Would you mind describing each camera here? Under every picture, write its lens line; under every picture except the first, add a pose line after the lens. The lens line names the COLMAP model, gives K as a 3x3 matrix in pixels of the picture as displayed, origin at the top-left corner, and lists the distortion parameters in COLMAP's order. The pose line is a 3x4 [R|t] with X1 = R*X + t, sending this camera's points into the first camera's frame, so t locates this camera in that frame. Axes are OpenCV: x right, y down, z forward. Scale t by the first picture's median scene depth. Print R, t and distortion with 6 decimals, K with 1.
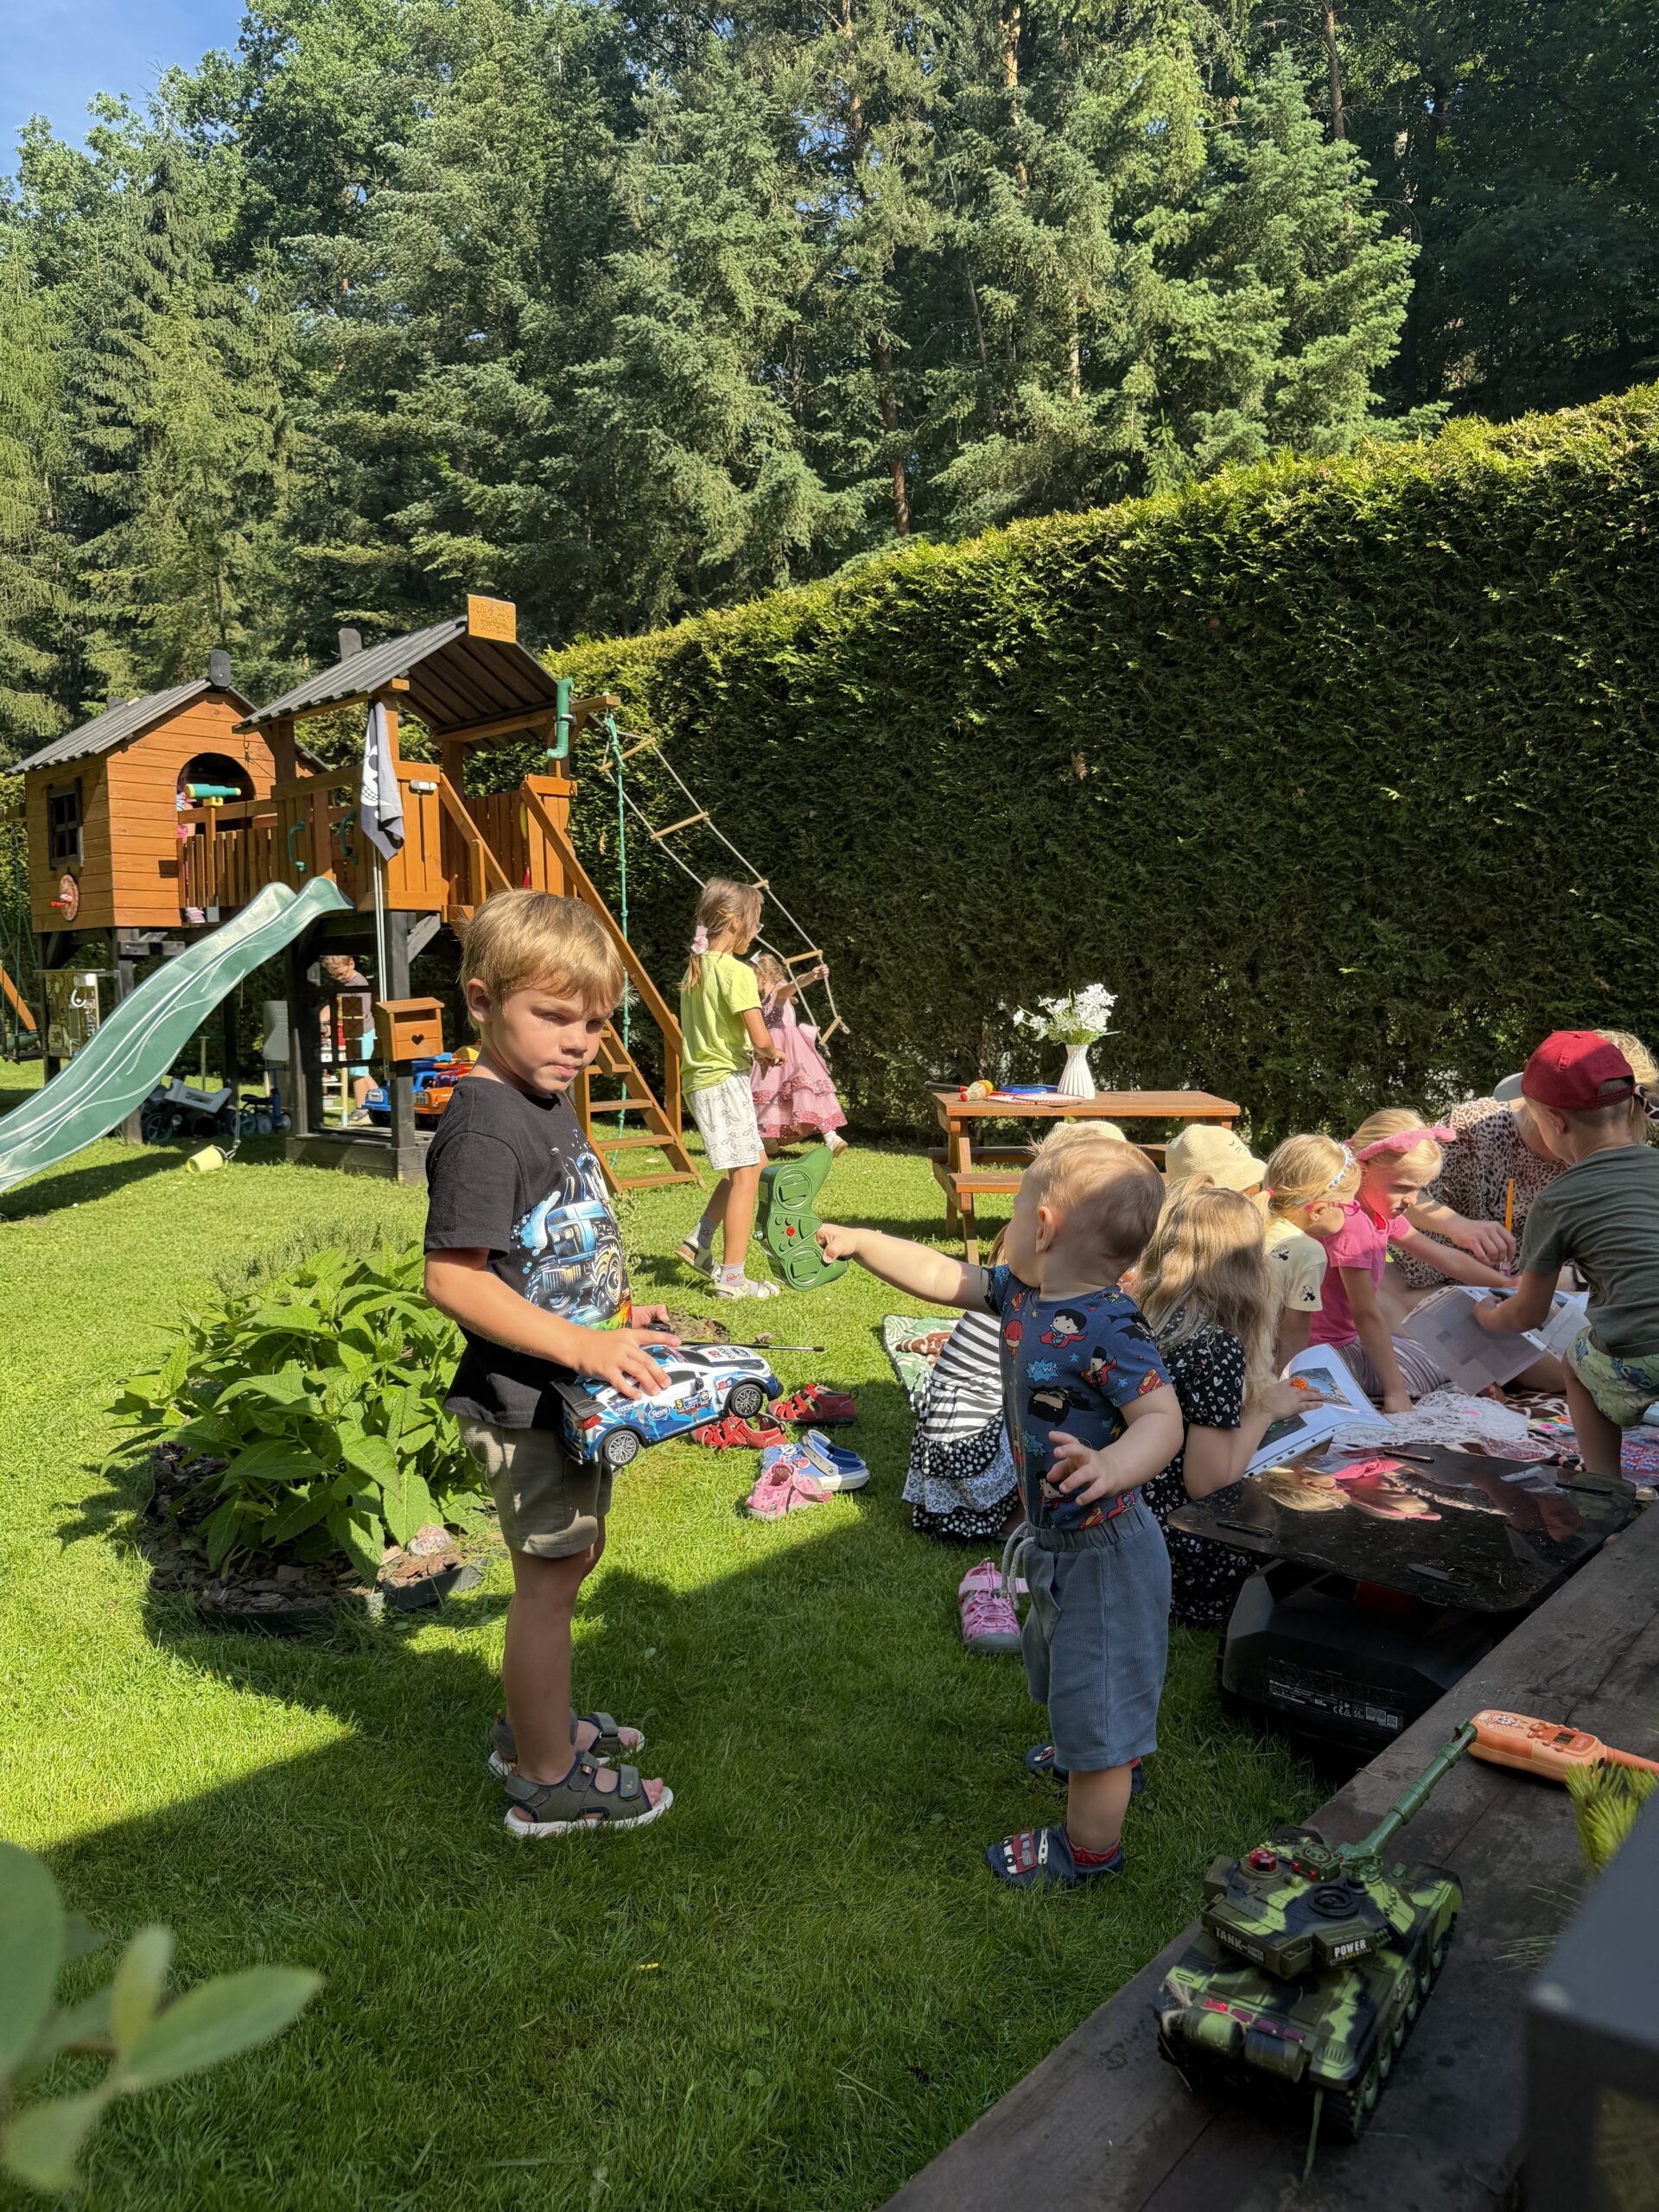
lens RADIAL K [[1546.7, 0, 826.9], [0, 1546.7, 1124.4], [0, 0, 1]] dist [0.051110, -0.082571]
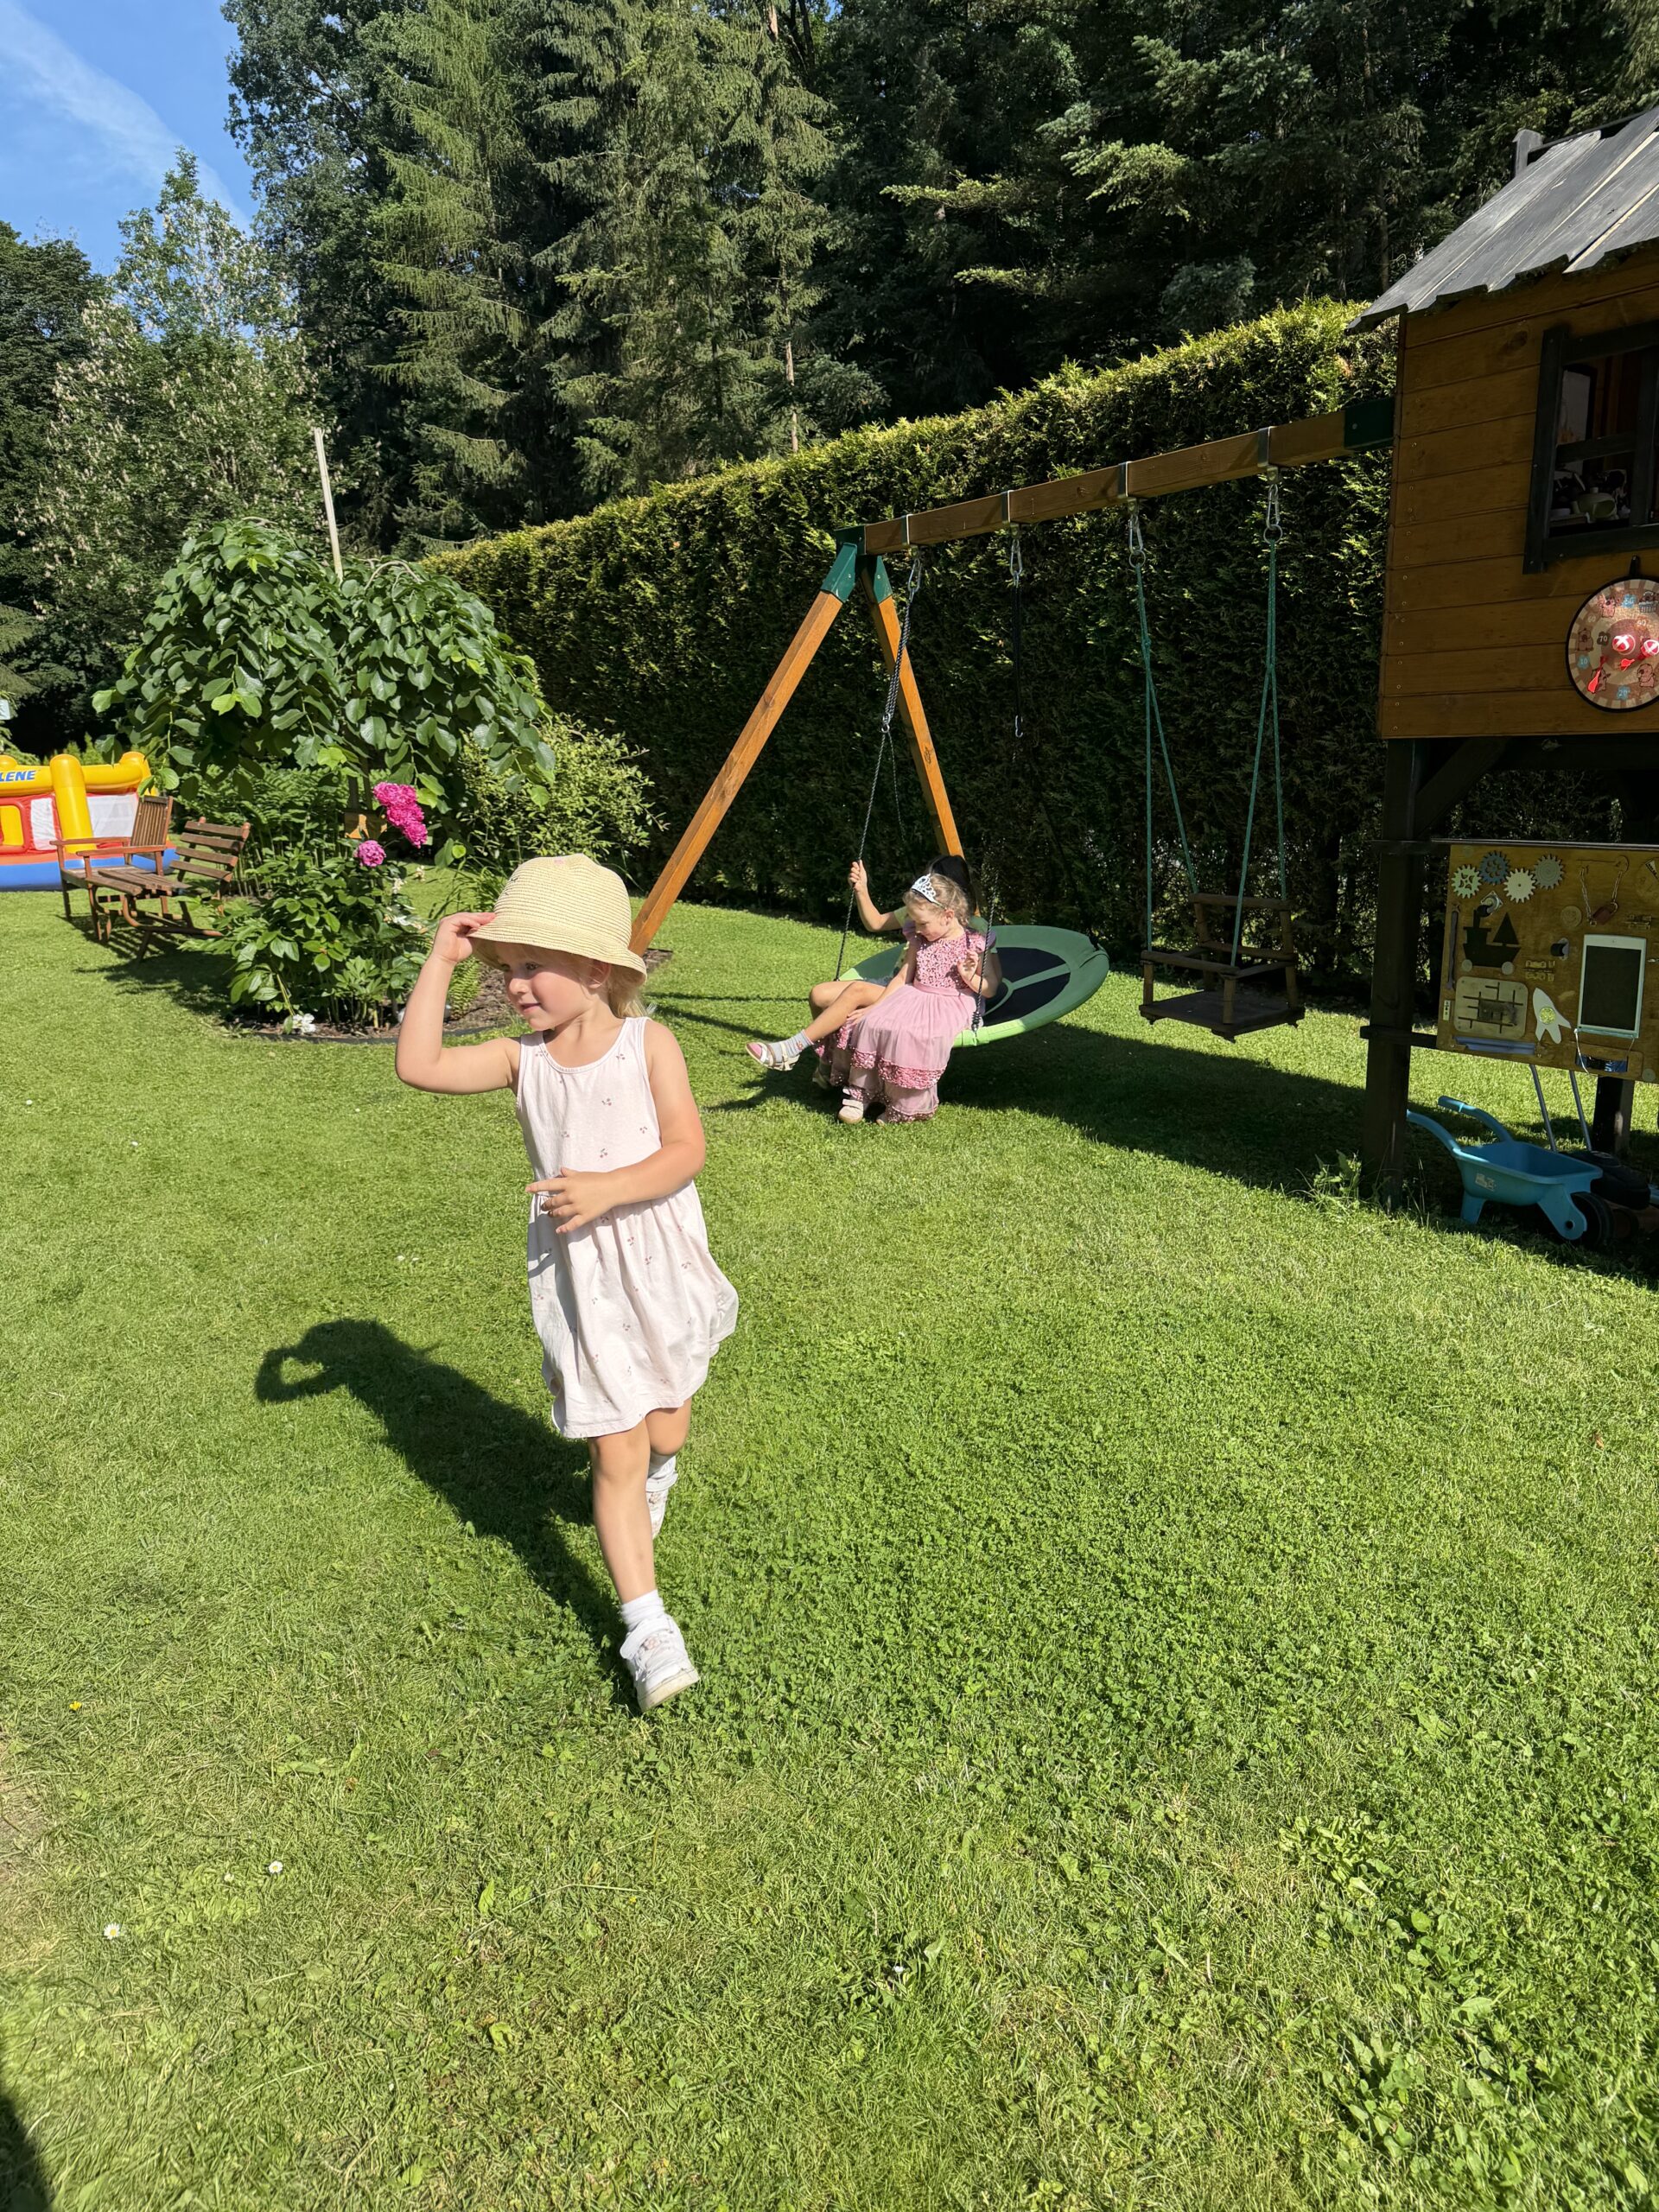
lens RADIAL K [[1566.0, 0, 880.2], [0, 1566.0, 1108.1], [0, 0, 1]] dist [0.035878, -0.043481]
pose [[0.983415, 0.029596, -0.178941, -0.642175], [-0.006239, 0.991533, 0.129707, -0.091212], [0.181264, -0.126439, 0.975272, 0.648186]]
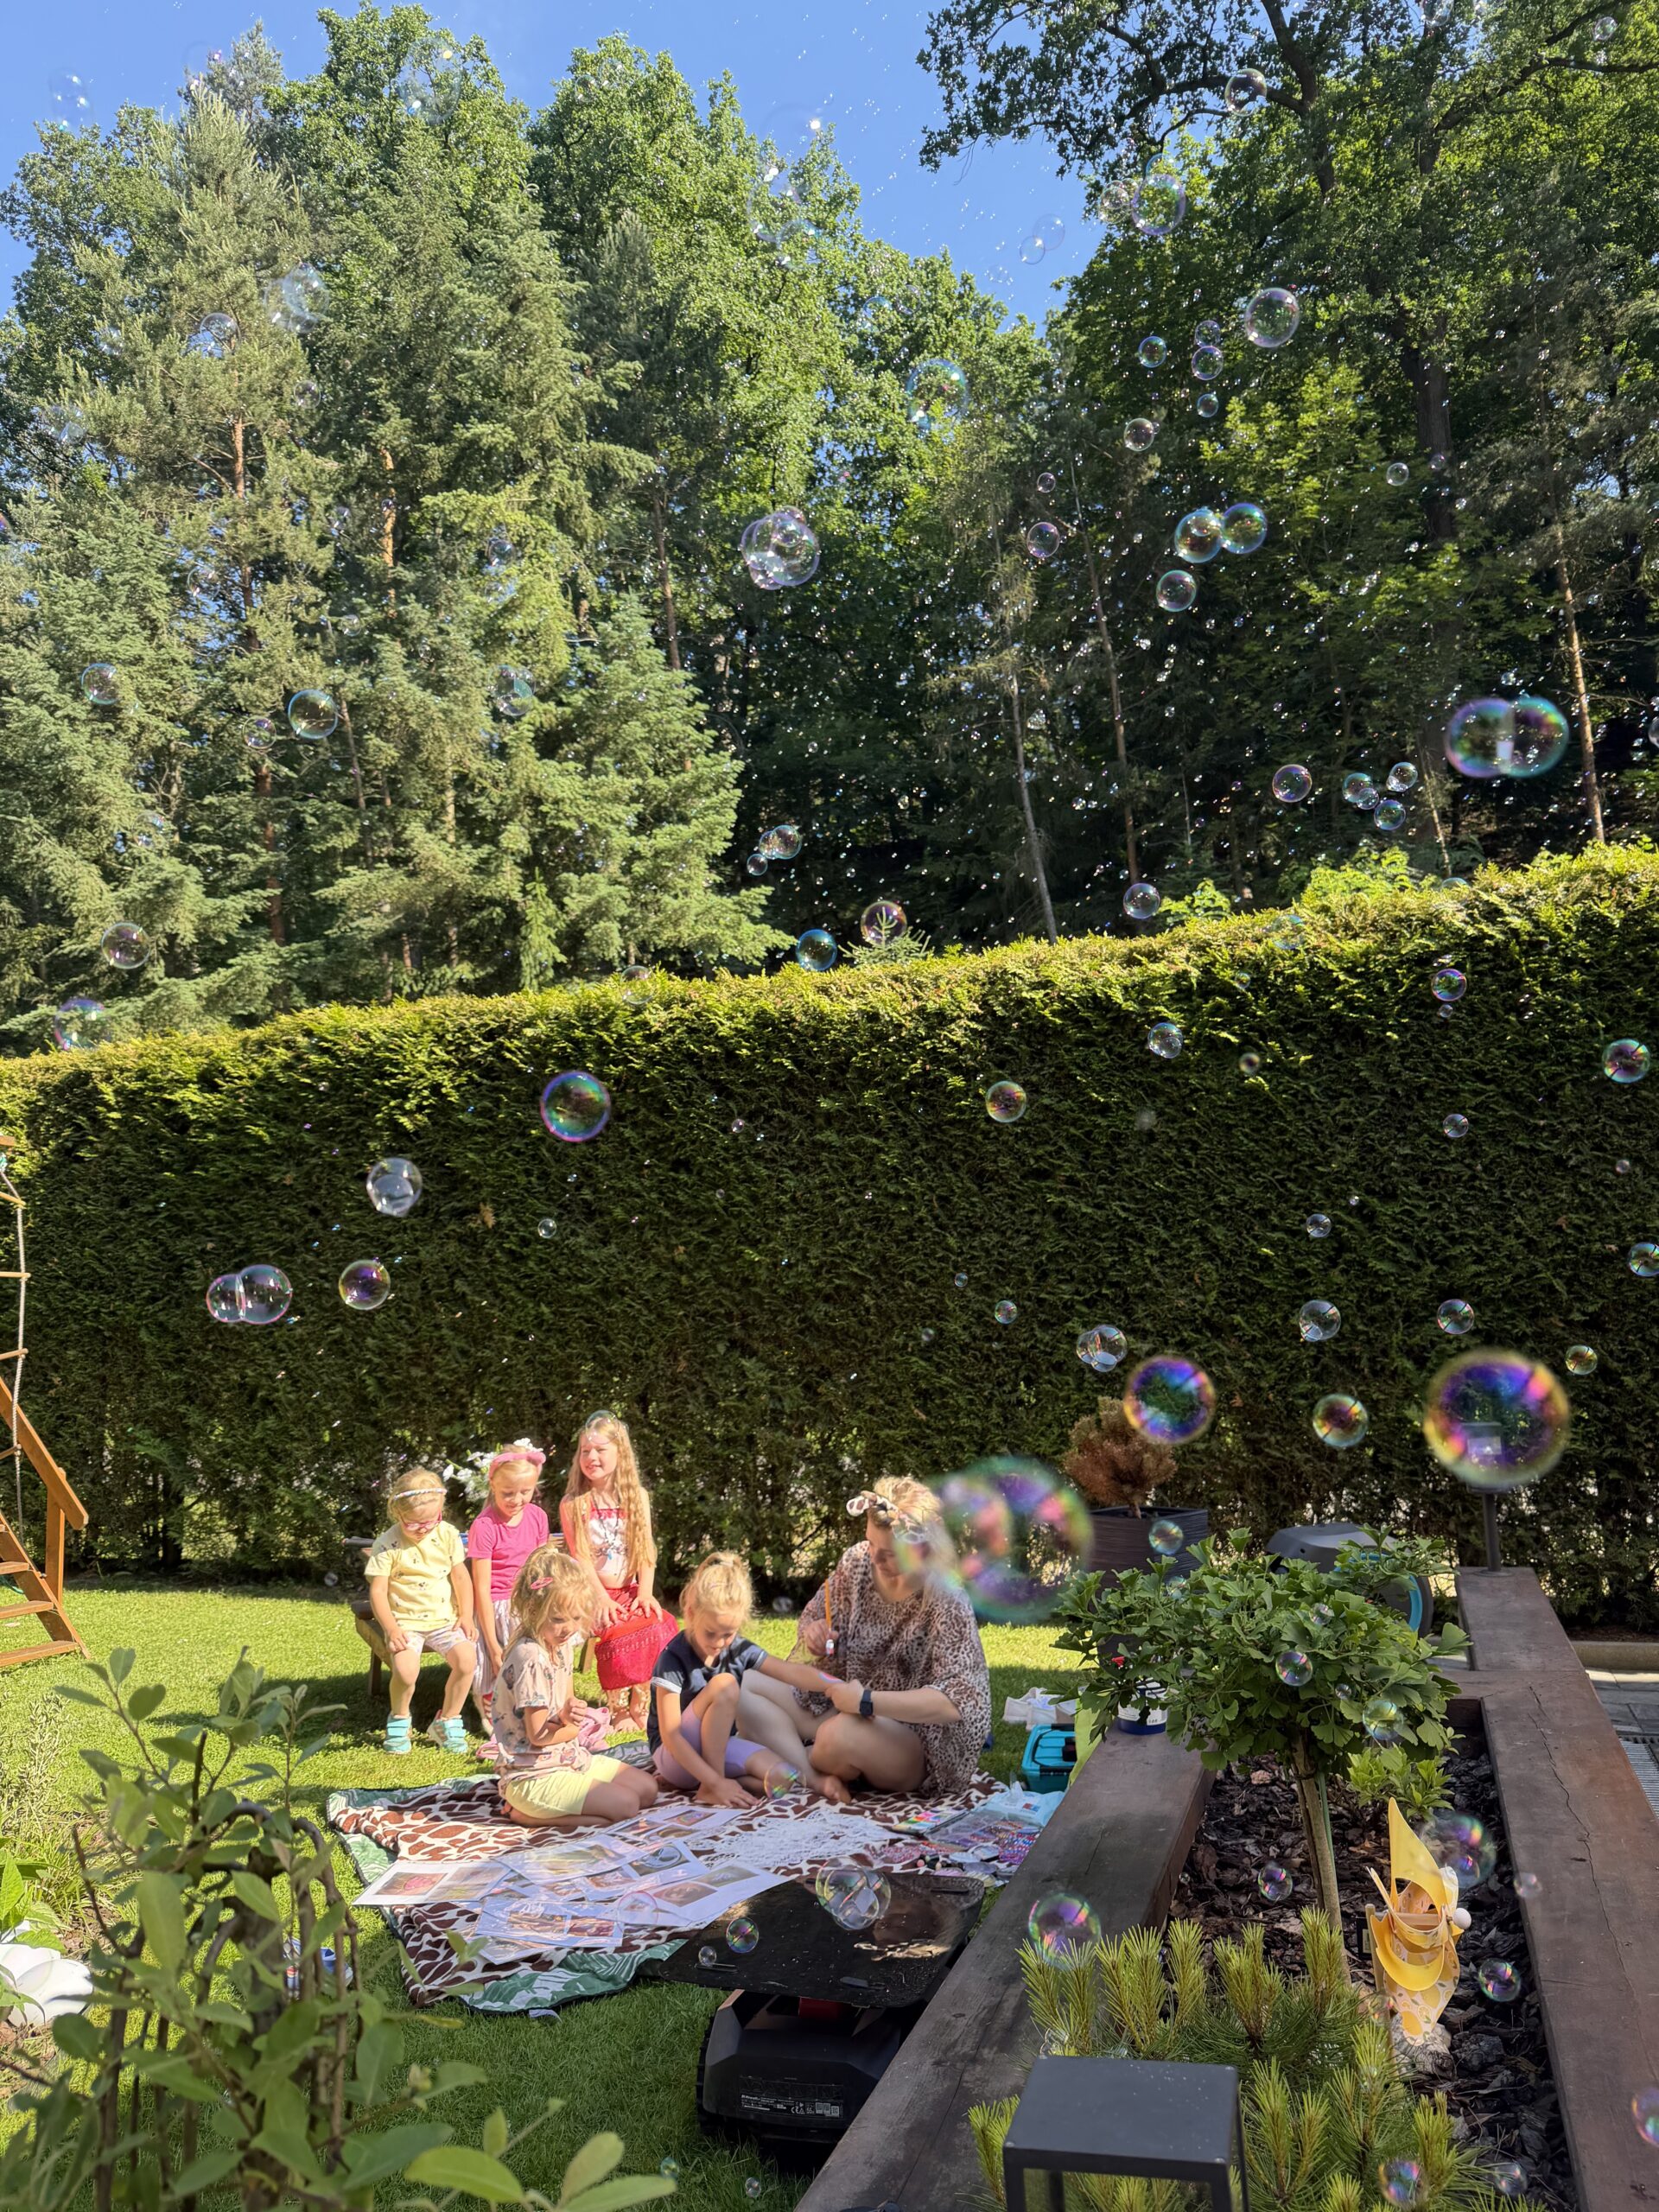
lens RADIAL K [[1533.1, 0, 822.9], [0, 1533.1, 1131.8], [0, 0, 1]] dist [0.124565, -0.148191]
pose [[0.920609, 0.042820, 0.388131, -0.038513], [0.049758, 0.973003, -0.225365, -0.024680], [-0.387303, 0.226785, 0.893625, -0.074361]]
